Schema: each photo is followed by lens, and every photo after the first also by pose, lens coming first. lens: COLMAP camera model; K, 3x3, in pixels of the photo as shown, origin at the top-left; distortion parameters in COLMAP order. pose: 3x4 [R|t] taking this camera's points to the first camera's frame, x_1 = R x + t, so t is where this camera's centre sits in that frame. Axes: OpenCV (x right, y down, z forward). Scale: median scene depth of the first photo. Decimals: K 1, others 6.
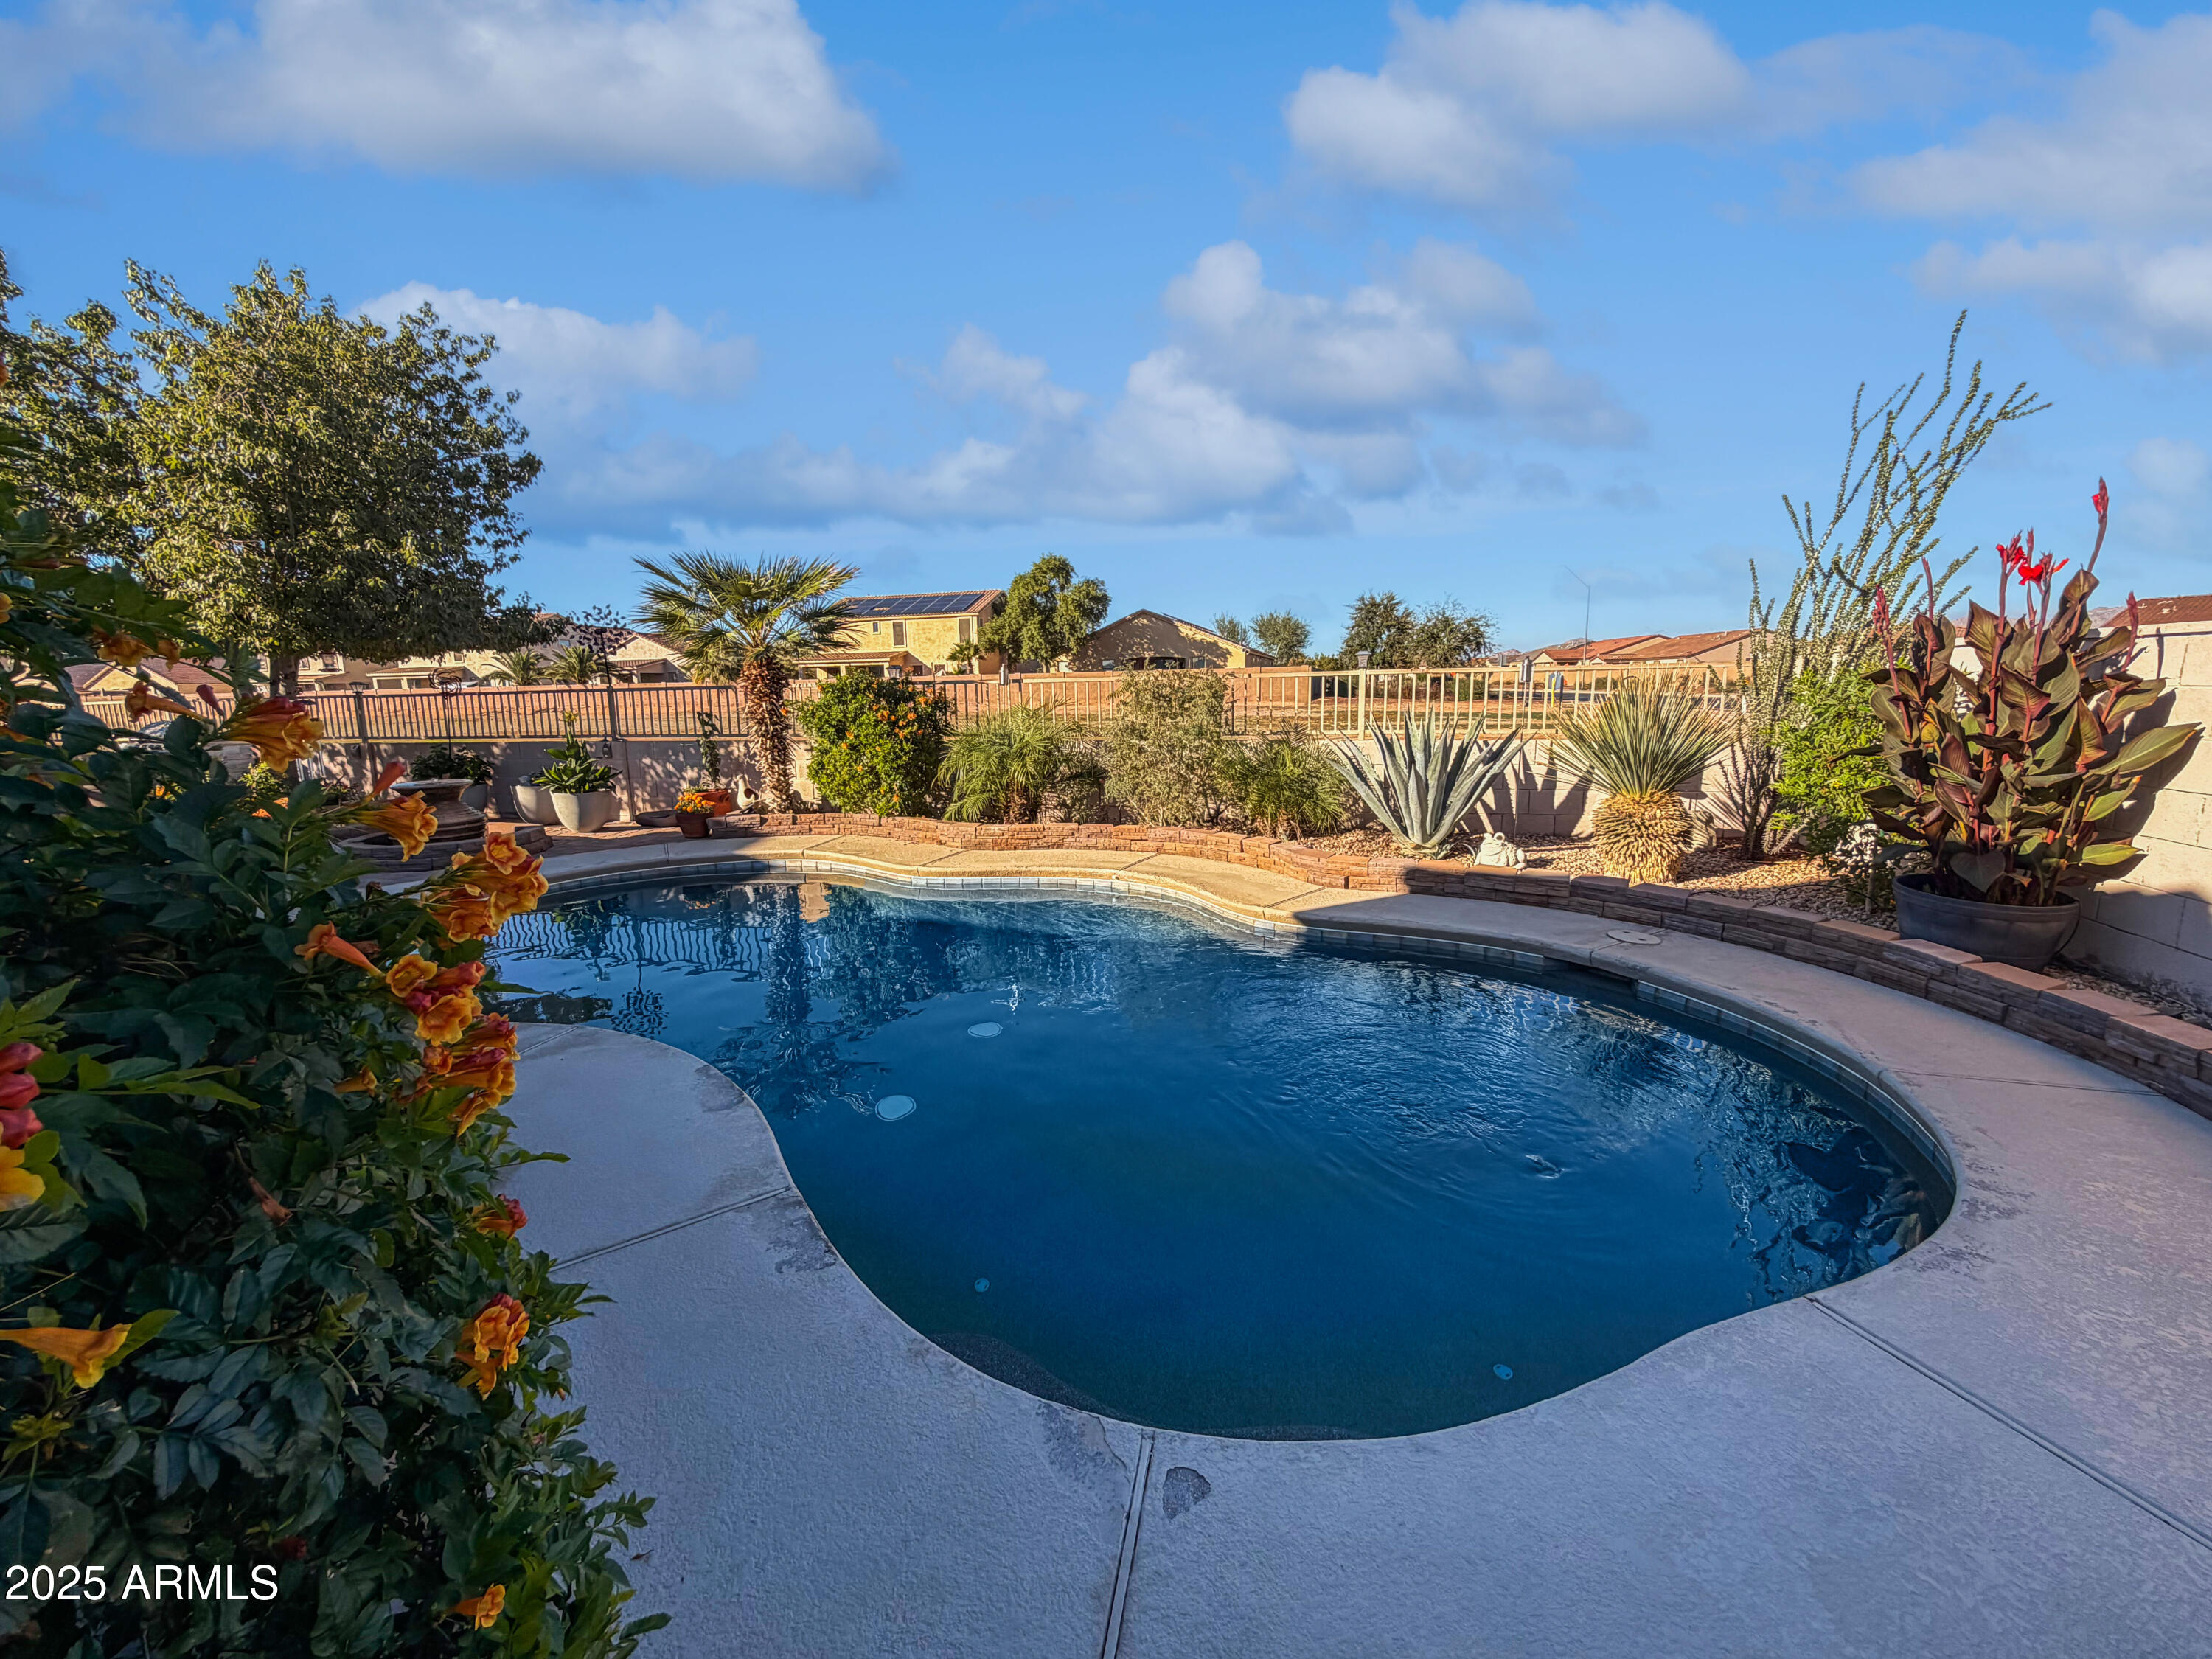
lens RADIAL K [[874.9, 0, 1106.6], [0, 874.9, 837.4], [0, 0, 1]] dist [0.003328, -0.000143]
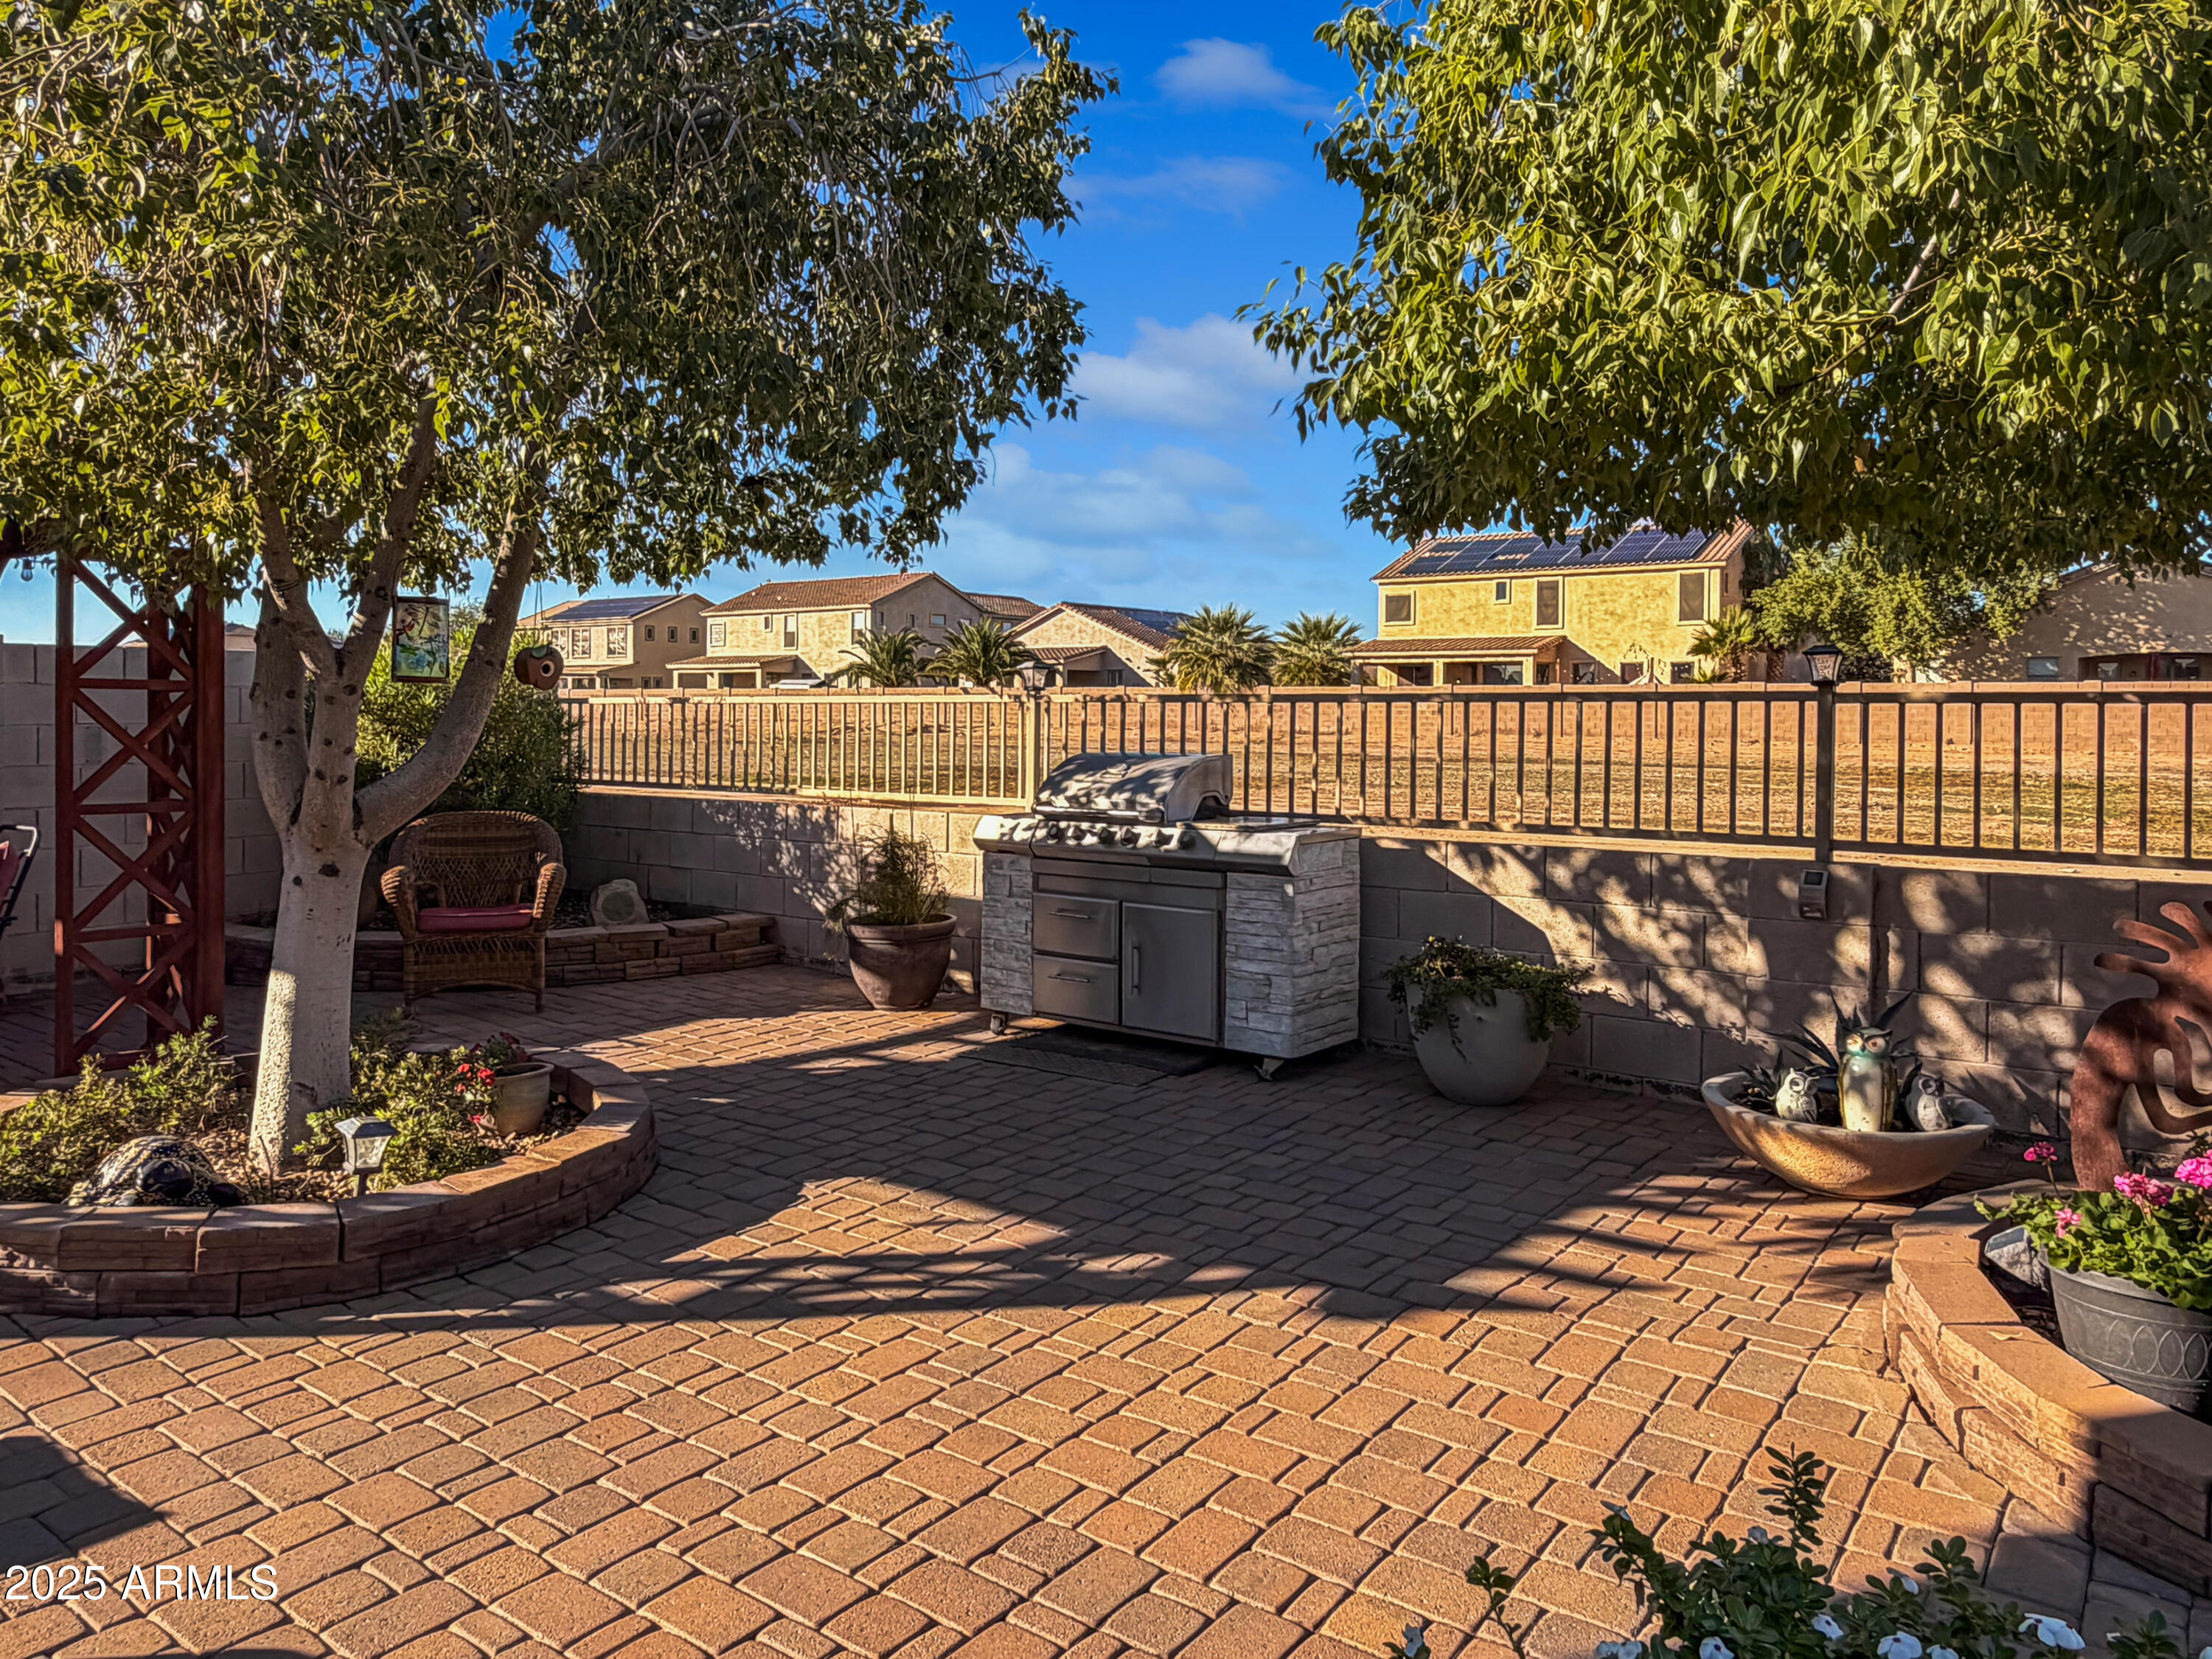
lens RADIAL K [[1588.6, 0, 1135.4], [0, 1588.6, 749.9], [0, 0, 1]] dist [-0.006779, 0.002749]
pose [[0.930970, 0.035176, -0.363396, -1.155127], [-0.086498, 0.988260, -0.125935, -0.082639], [0.354700, 0.148675, 0.923084, 0.607635]]
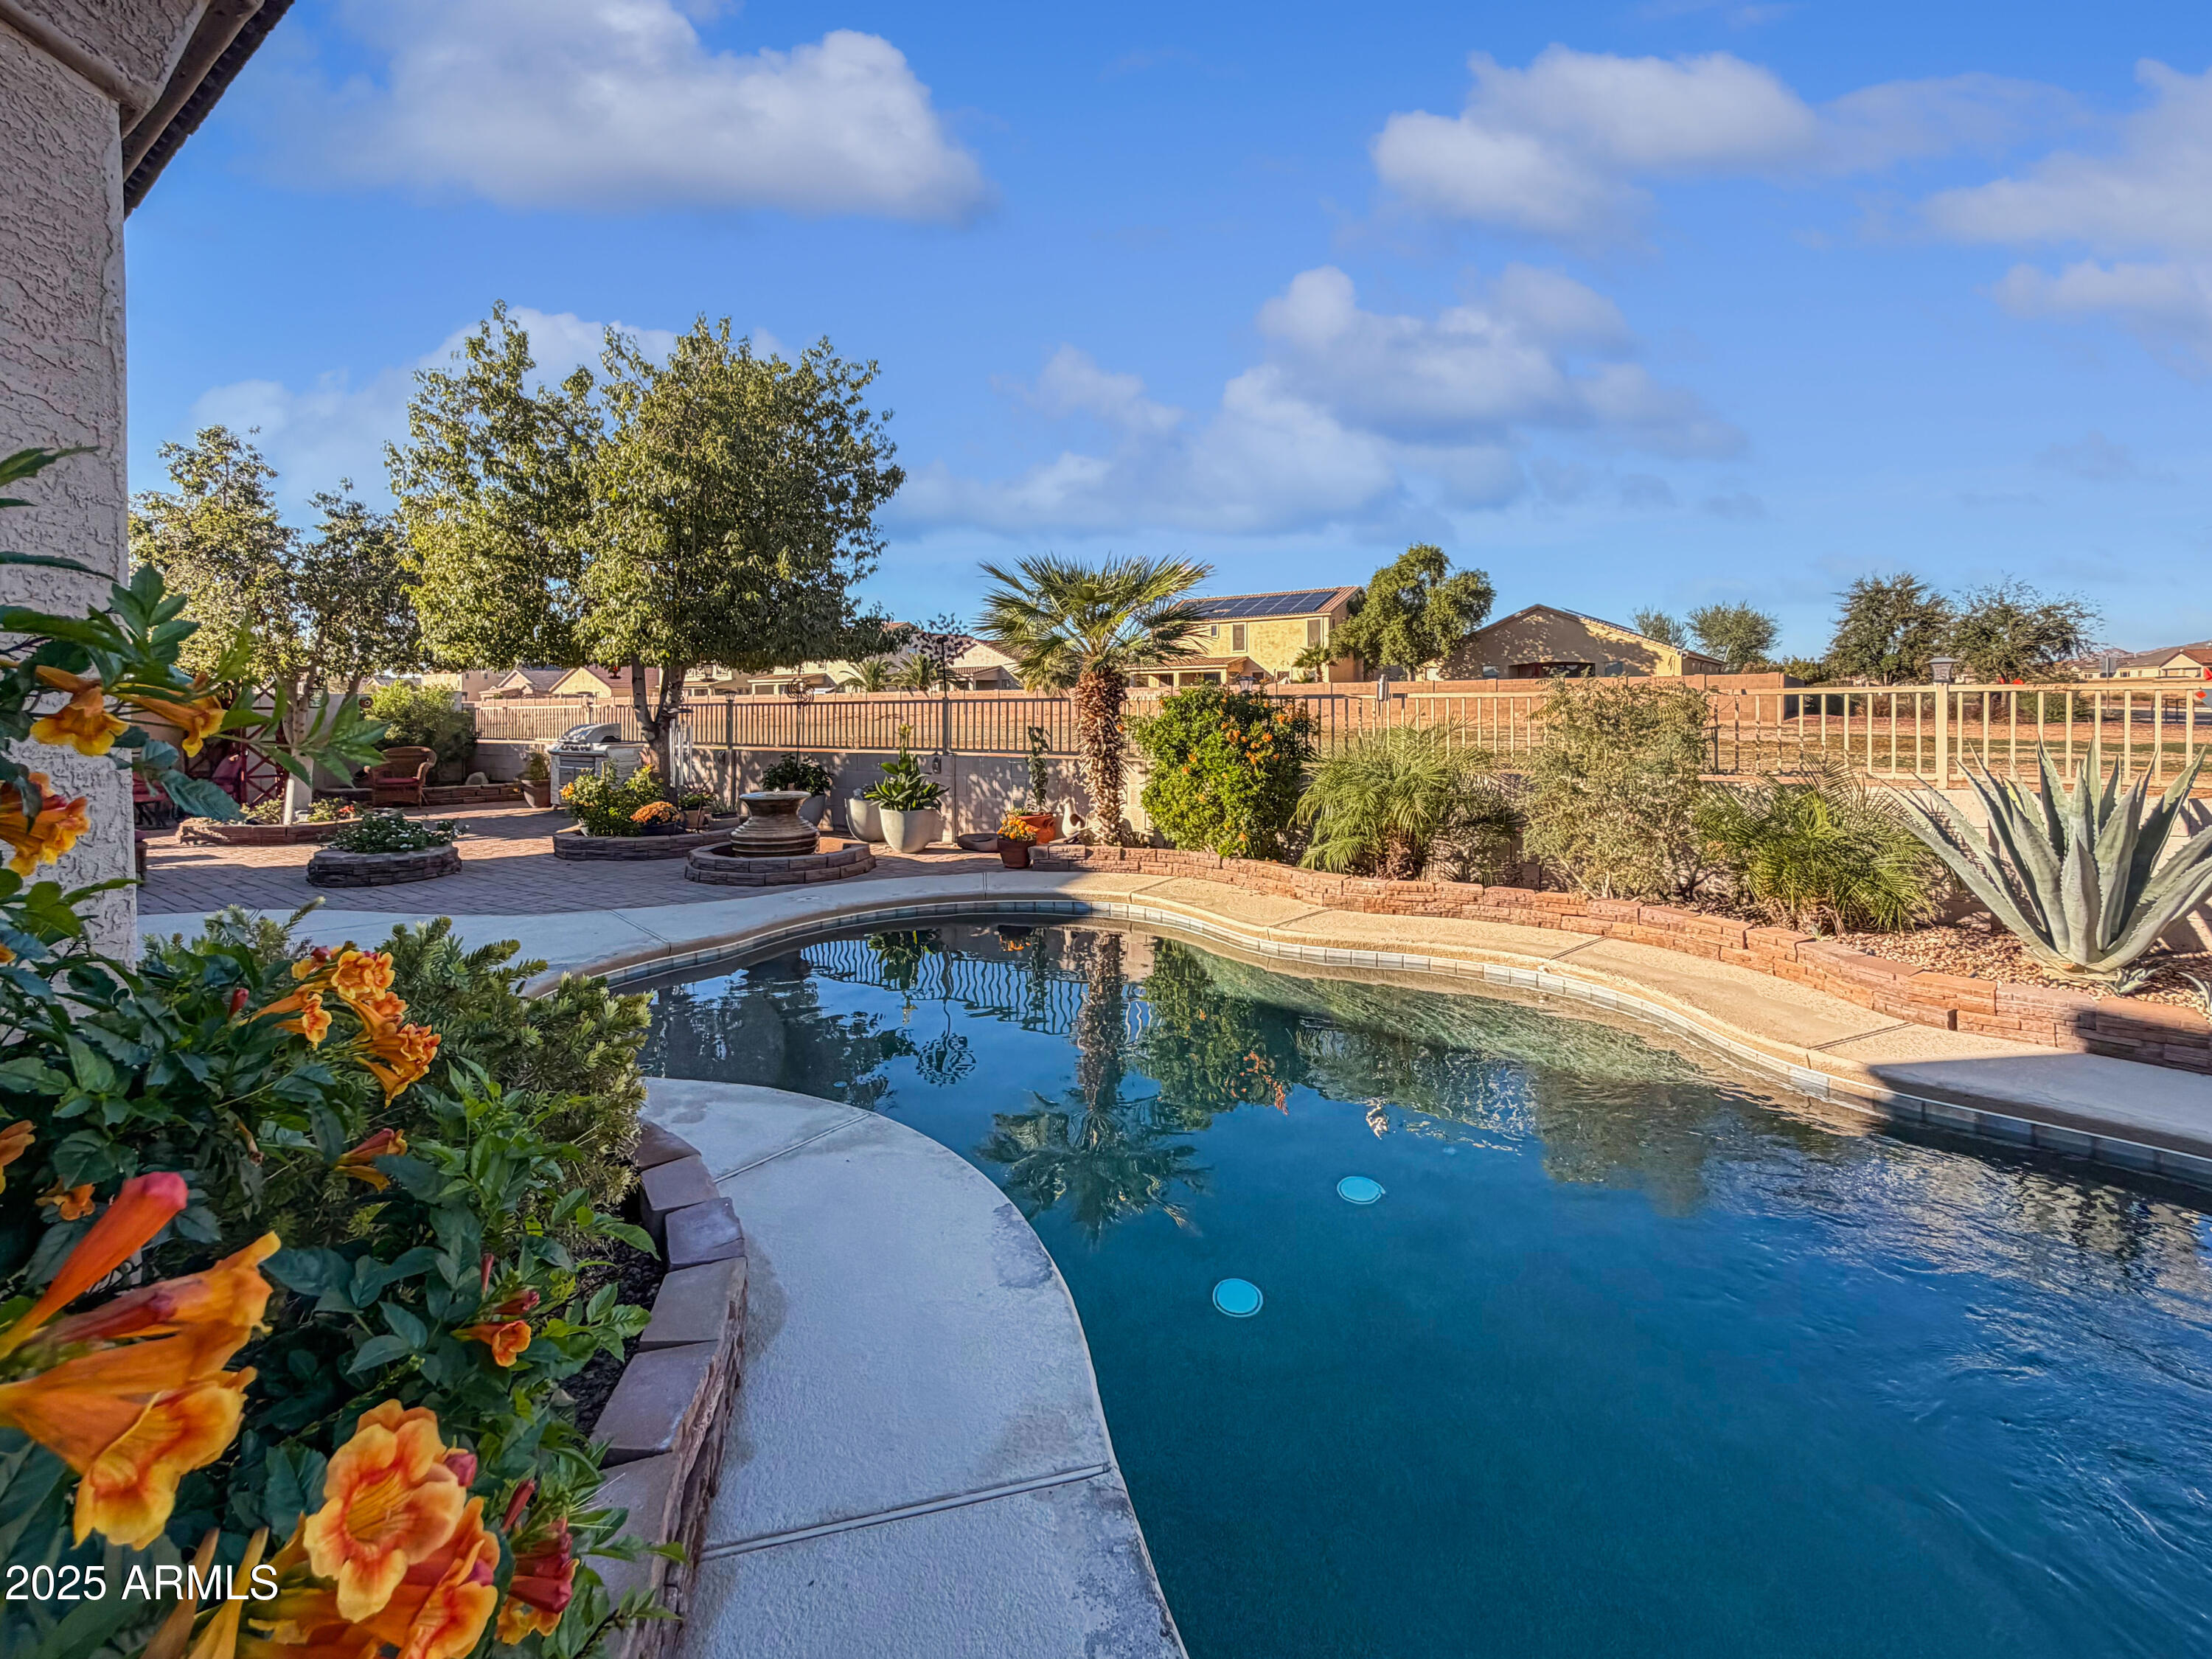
lens RADIAL K [[1020.3, 0, 1106.1], [0, 1020.3, 712.6], [0, 0, 1]] dist [0.002901, -0.001596]
pose [[0.937463, 0.013846, -0.347810, -0.028823], [-0.067221, 0.987601, -0.141867, -0.014385], [0.341533, 0.156375, 0.926770, 0.054585]]
